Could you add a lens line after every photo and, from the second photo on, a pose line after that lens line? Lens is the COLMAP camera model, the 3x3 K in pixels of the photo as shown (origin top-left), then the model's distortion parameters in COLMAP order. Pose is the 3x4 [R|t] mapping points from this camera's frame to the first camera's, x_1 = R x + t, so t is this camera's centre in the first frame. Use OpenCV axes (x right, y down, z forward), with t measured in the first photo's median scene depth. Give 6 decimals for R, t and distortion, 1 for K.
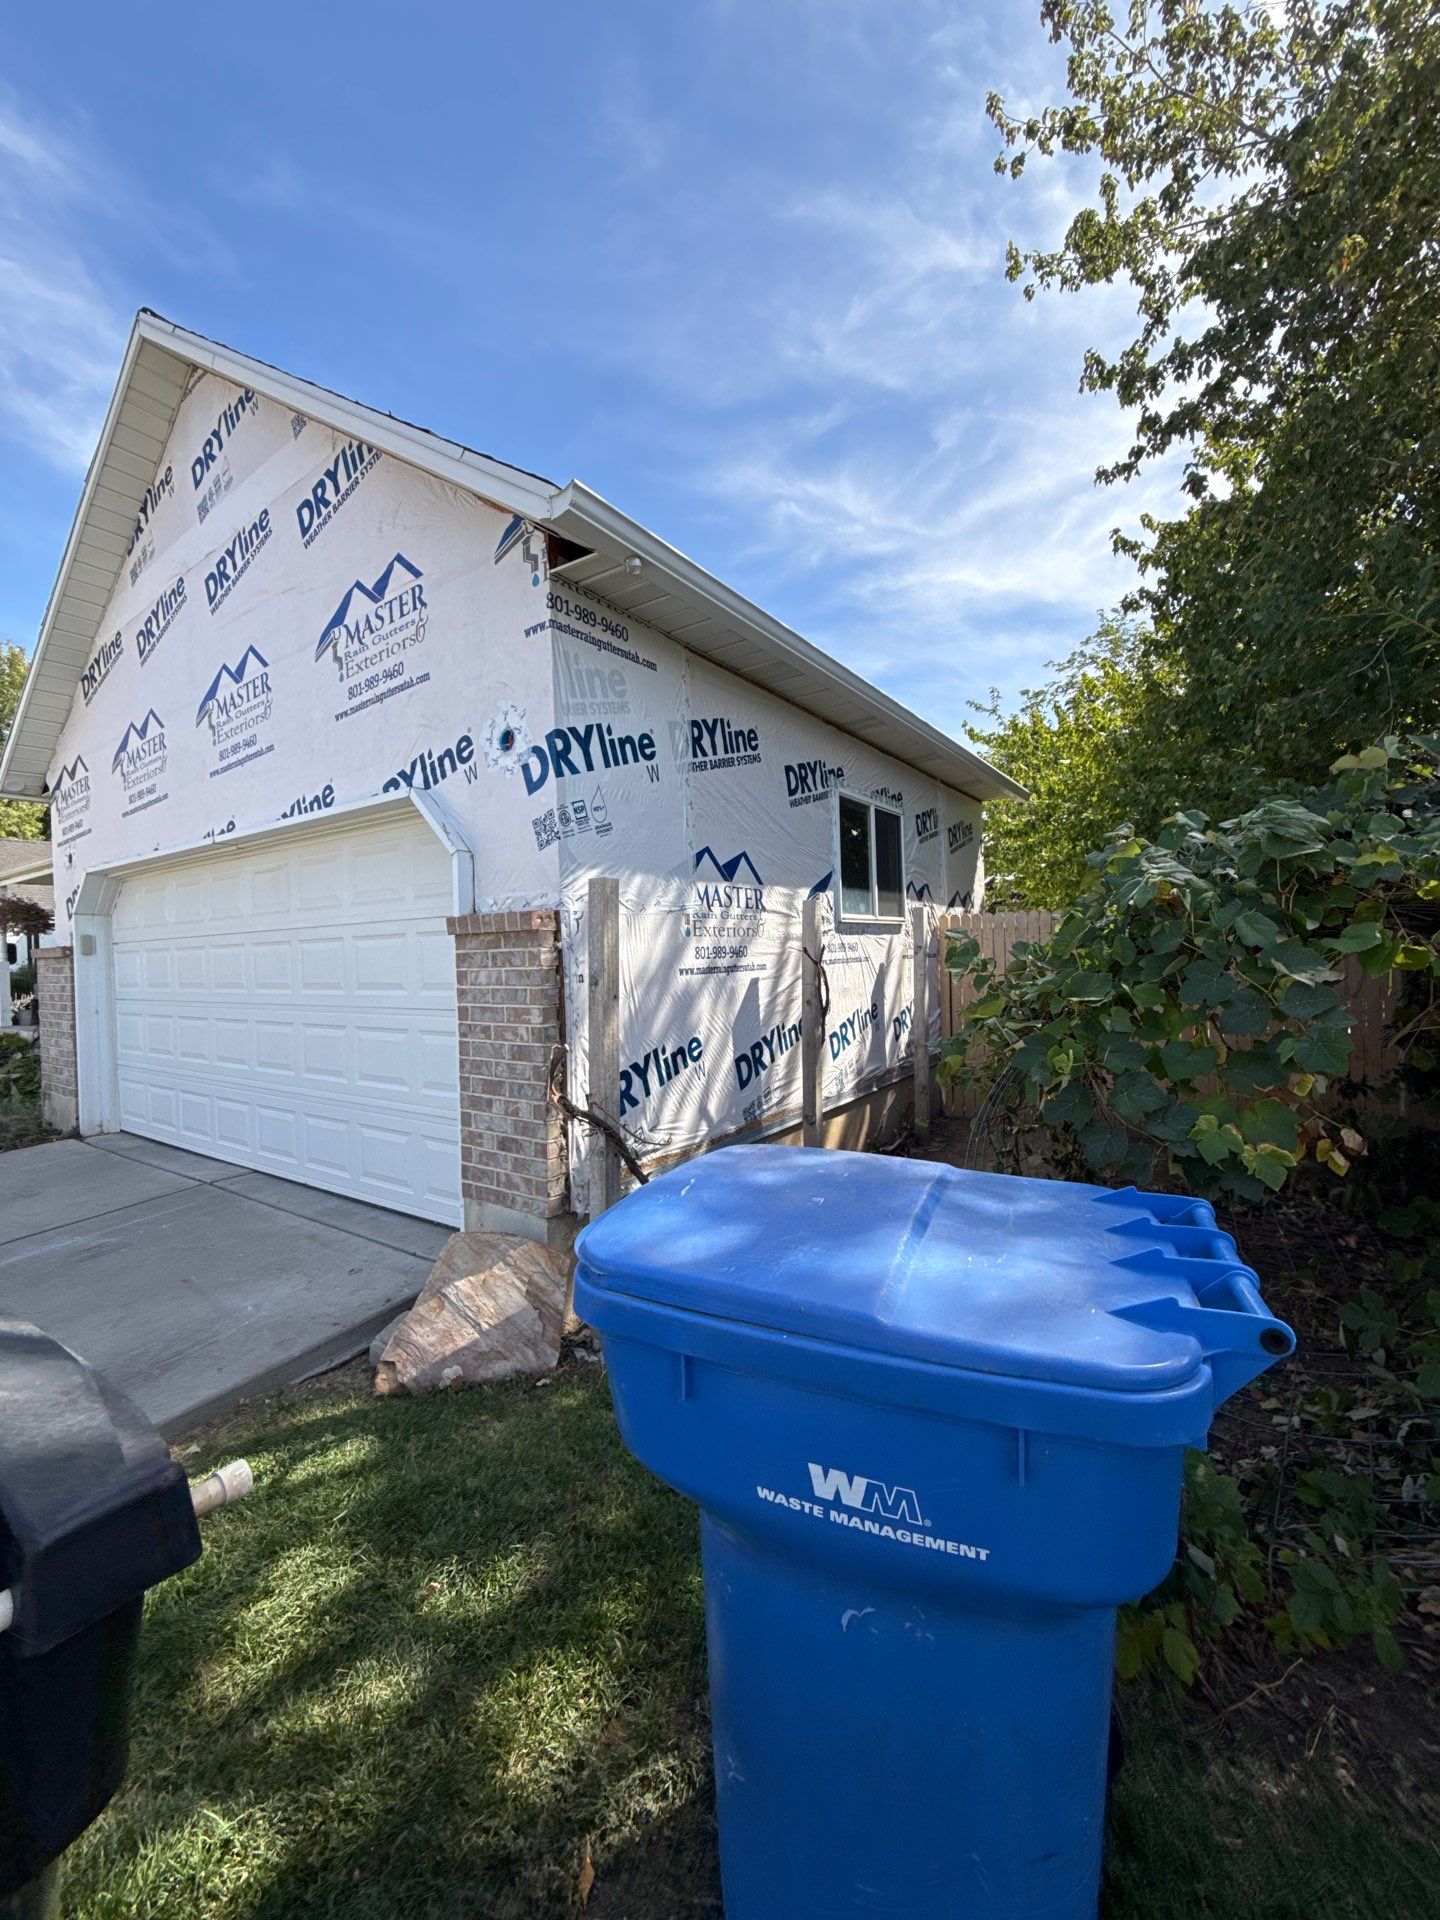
lens RADIAL K [[757.2, 0, 729.8], [0, 757.2, 962.7], [0, 0, 1]] dist [0.000479, 0.000600]
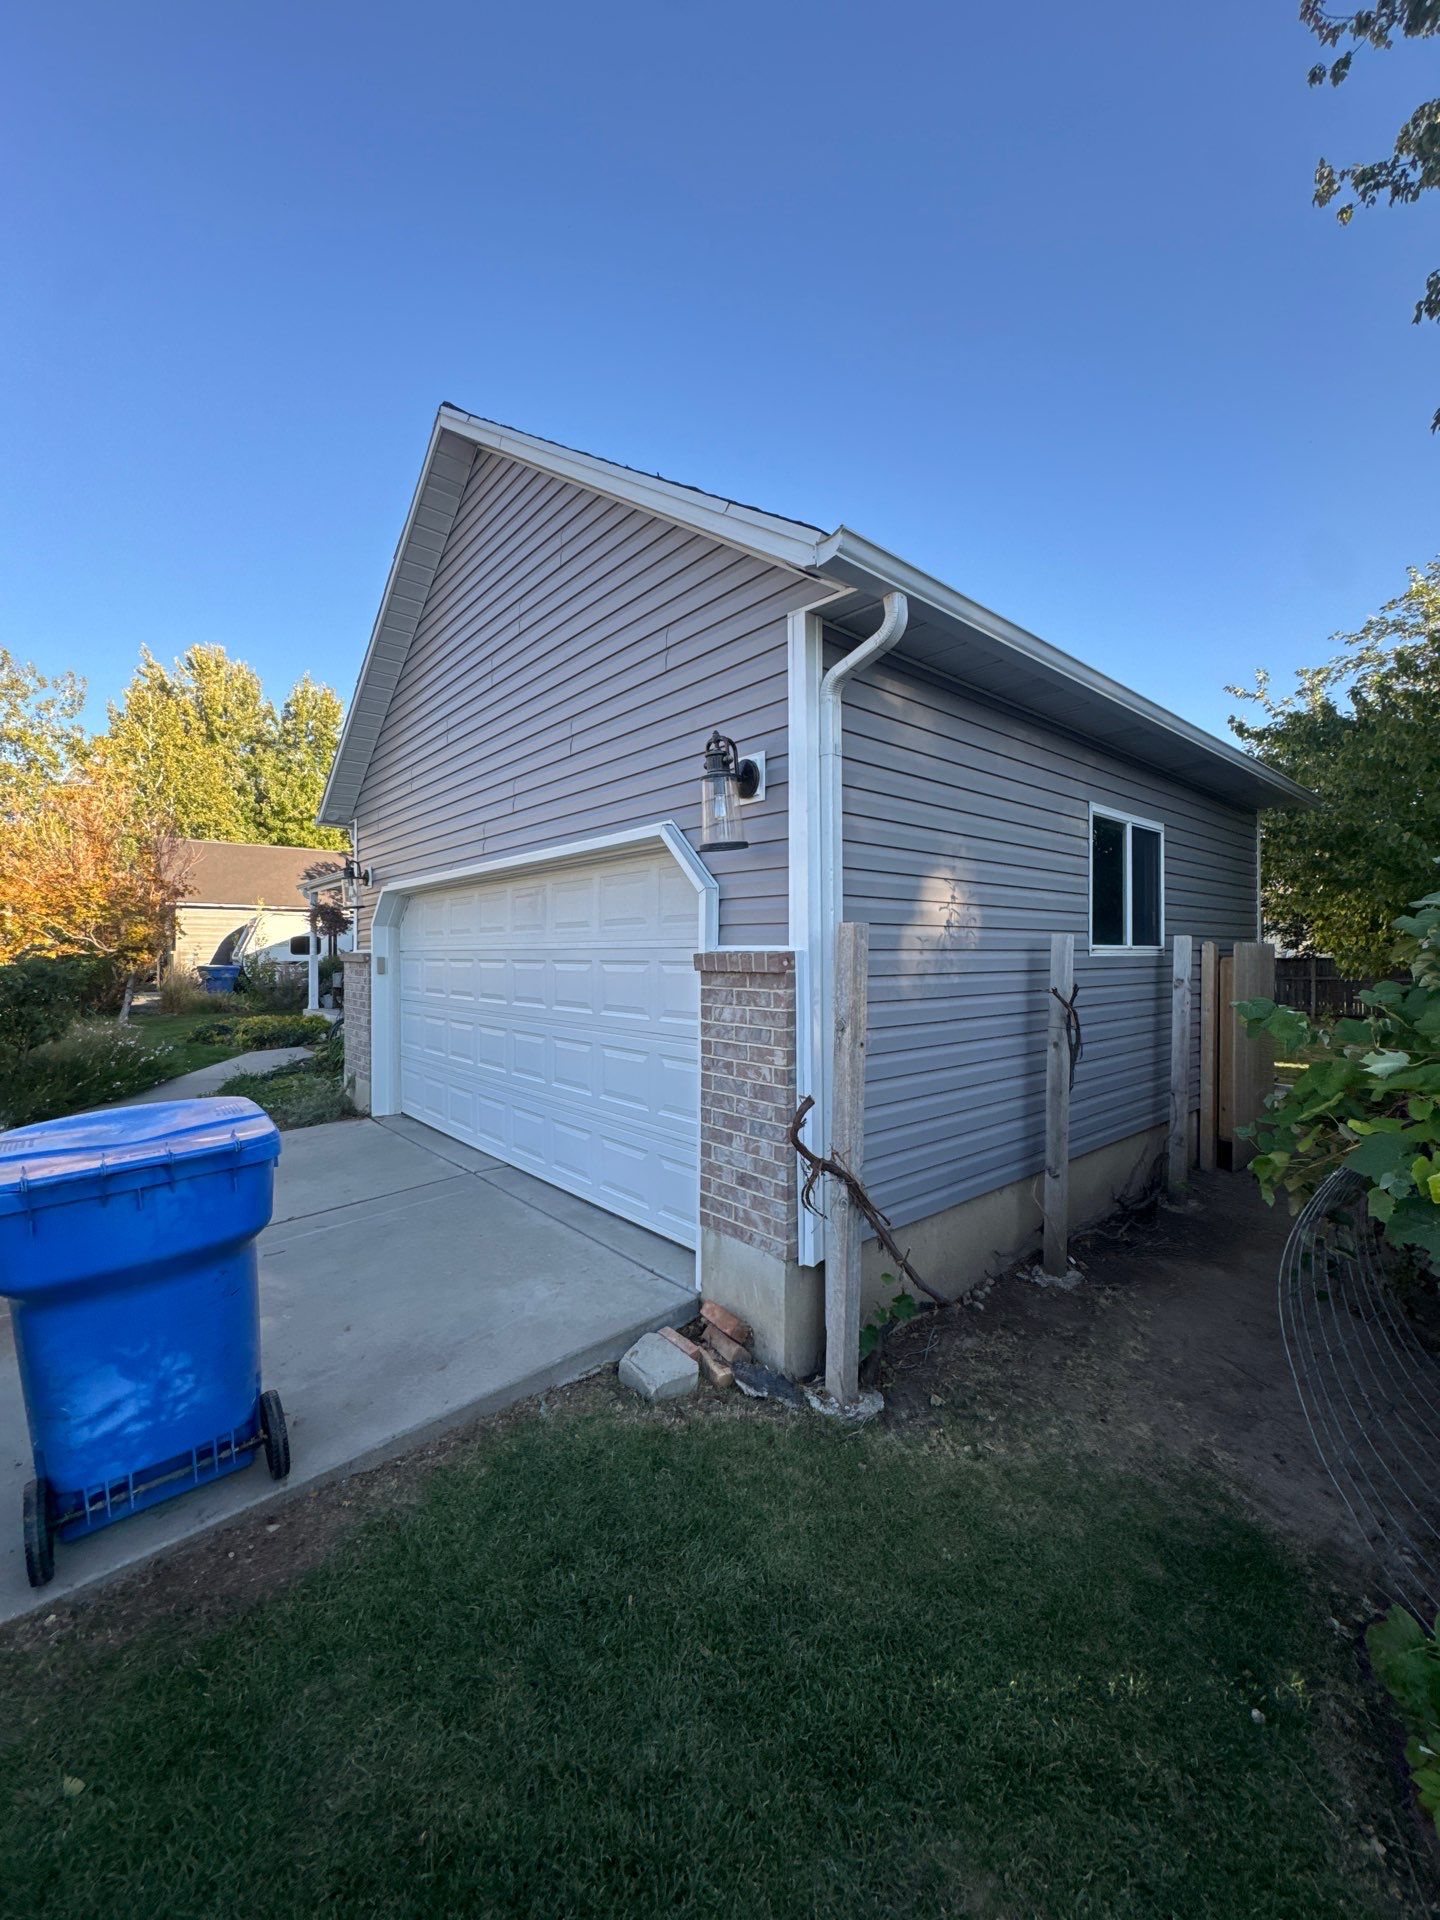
lens RADIAL K [[757.2, 0, 730.7], [0, 757.2, 961.1], [0, 0, 1]] dist [0.000479, 0.000600]
pose [[0.967488, 0.028514, -0.251305, -0.063194], [-0.028666, 0.999584, 0.003058, -0.052823], [0.251288, 0.004246, 0.967903, 0.010804]]
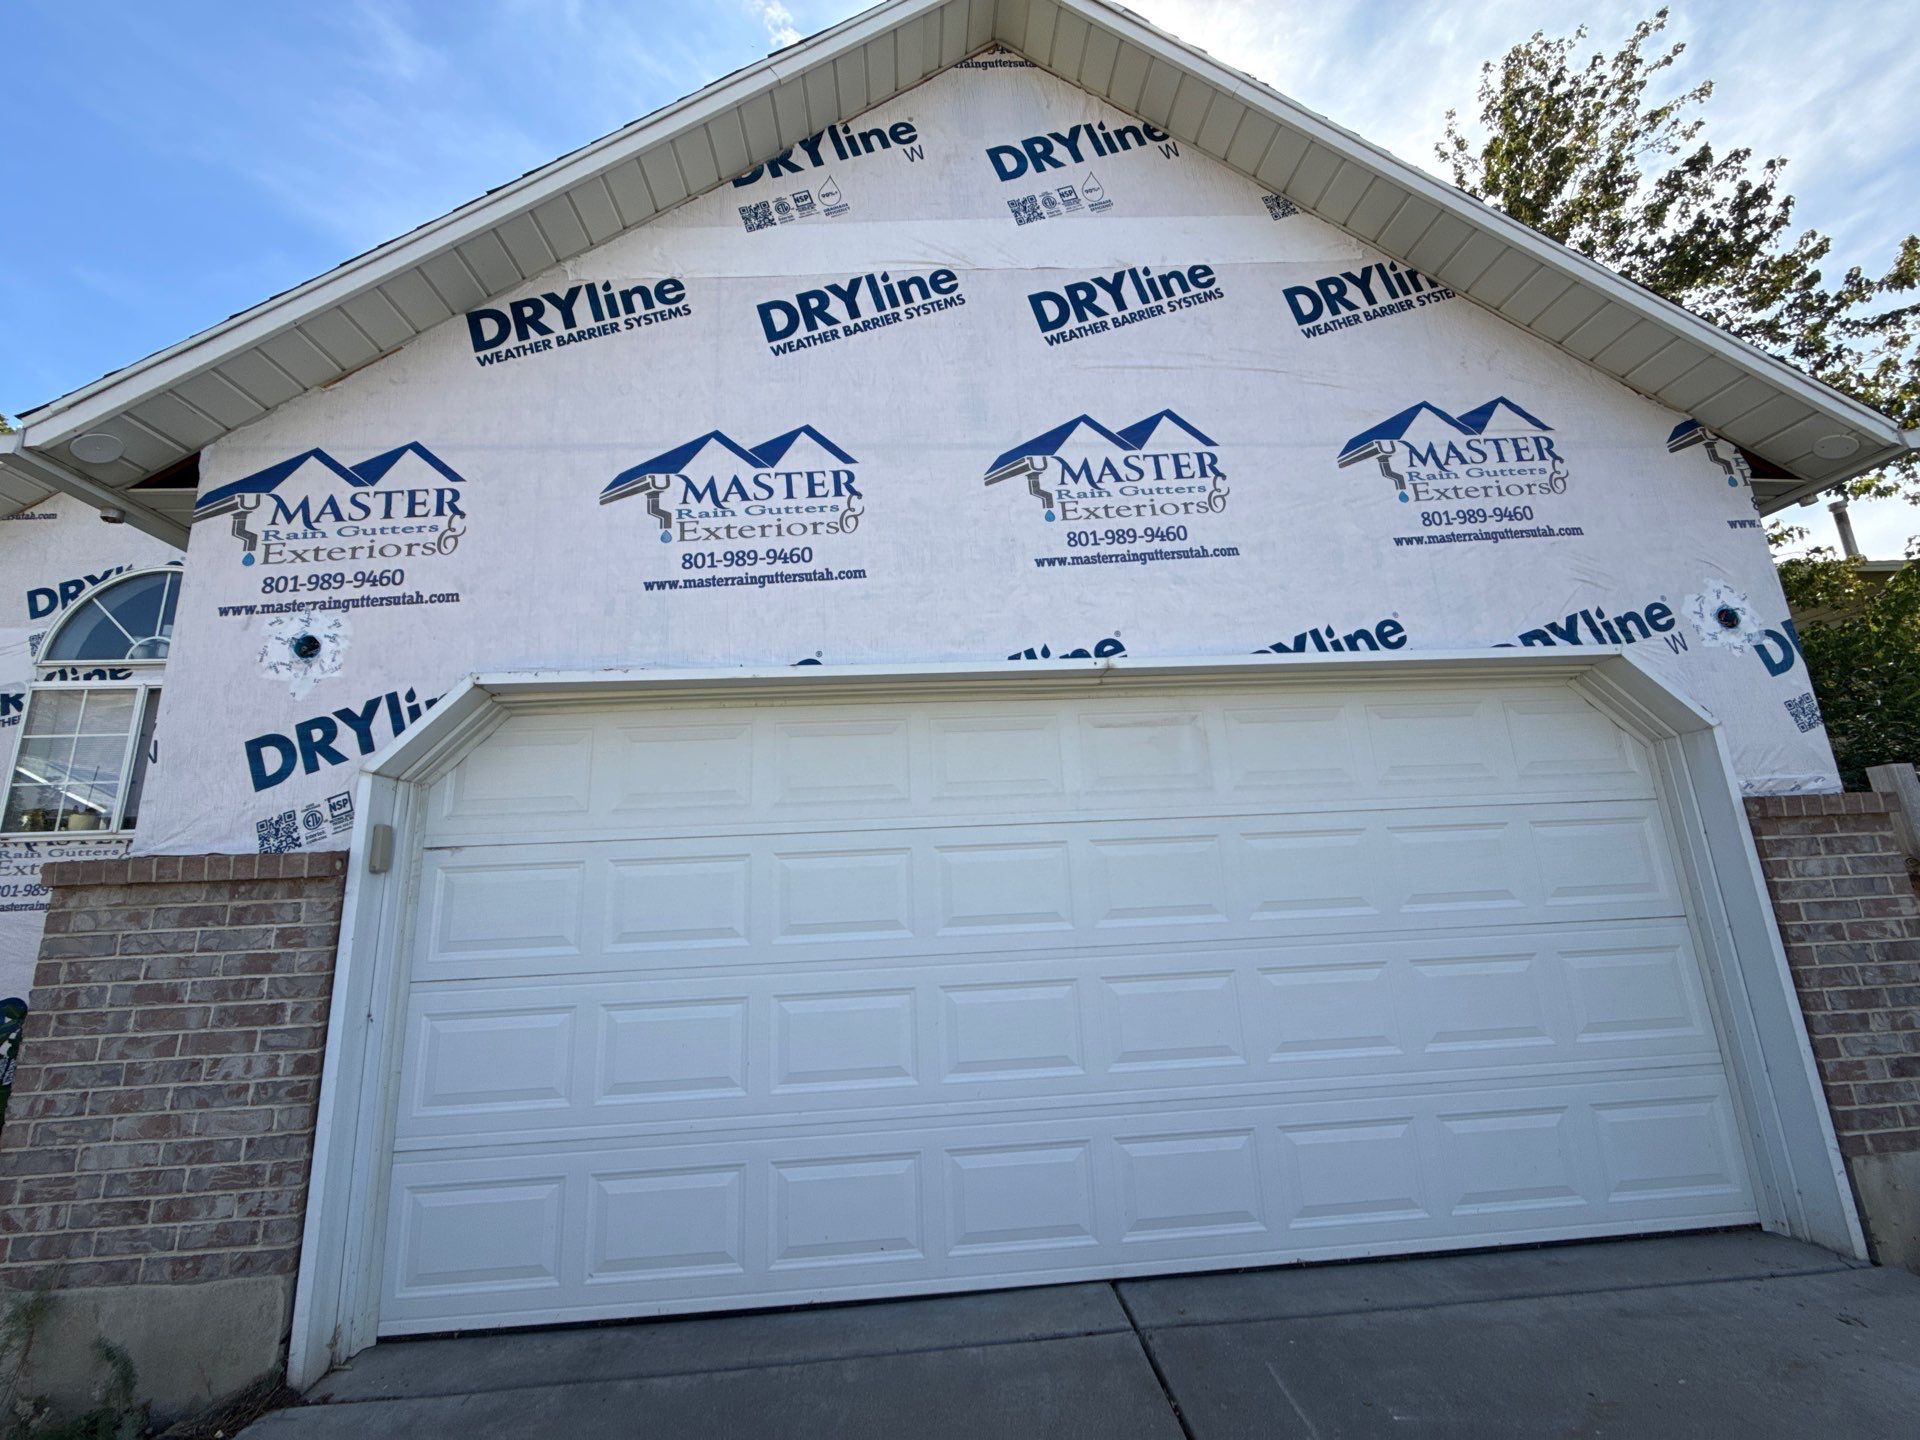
lens RADIAL K [[757.2, 0, 954.0], [0, 757.2, 729.0], [0, 0, 1]] dist [0.000479, 0.000600]
pose [[0.789214, 0.123513, 0.601570, -1.568207], [0.031824, 0.970025, -0.240914, 0.041876], [-0.613294, 0.209276, 0.761626, 0.864159]]
